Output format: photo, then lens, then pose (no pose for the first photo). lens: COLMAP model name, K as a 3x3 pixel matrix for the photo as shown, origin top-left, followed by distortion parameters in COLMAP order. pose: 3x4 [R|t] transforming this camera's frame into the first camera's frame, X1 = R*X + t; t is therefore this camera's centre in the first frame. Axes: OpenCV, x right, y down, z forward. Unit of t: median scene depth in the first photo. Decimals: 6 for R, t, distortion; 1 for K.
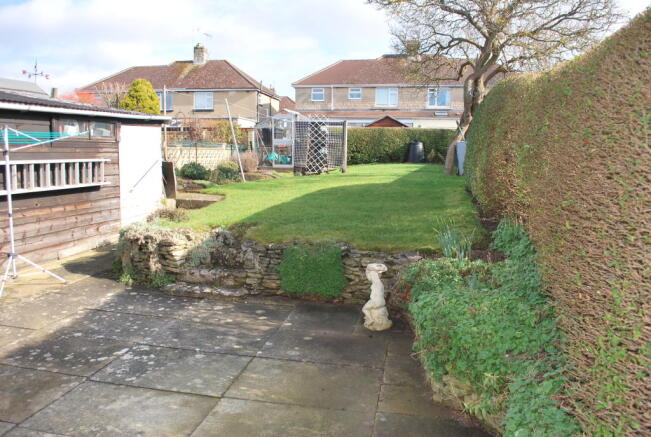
lens RADIAL K [[532.8, 0, 325.5], [0, 532.8, 218.5], [0, 0, 1]] dist [-0.070432, 0.002098]
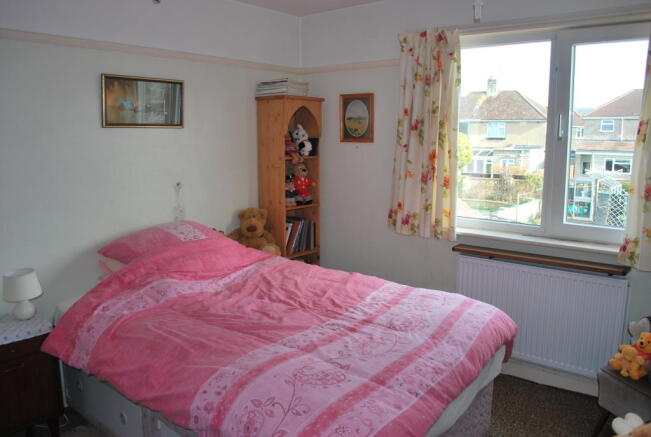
lens RADIAL K [[532.8, 0, 325.5], [0, 532.8, 218.5], [0, 0, 1]] dist [-0.070432, 0.002098]
pose [[0.886327, 0.066671, -0.458236, -0.058488], [-0.057182, 0.997765, 0.034566, -0.127466], [0.459516, -0.004434, 0.888158, -0.418276]]
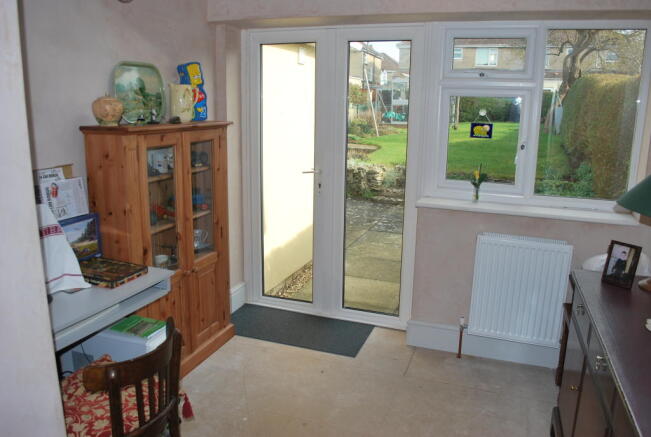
lens RADIAL K [[532.8, 0, 325.5], [0, 532.8, 218.5], [0, 0, 1]] dist [-0.070432, 0.002098]
pose [[0.987242, 0.040320, -0.154034, -0.063092], [-0.027125, 0.995854, 0.086822, 0.017355], [0.156897, -0.081537, 0.984243, -0.236995]]
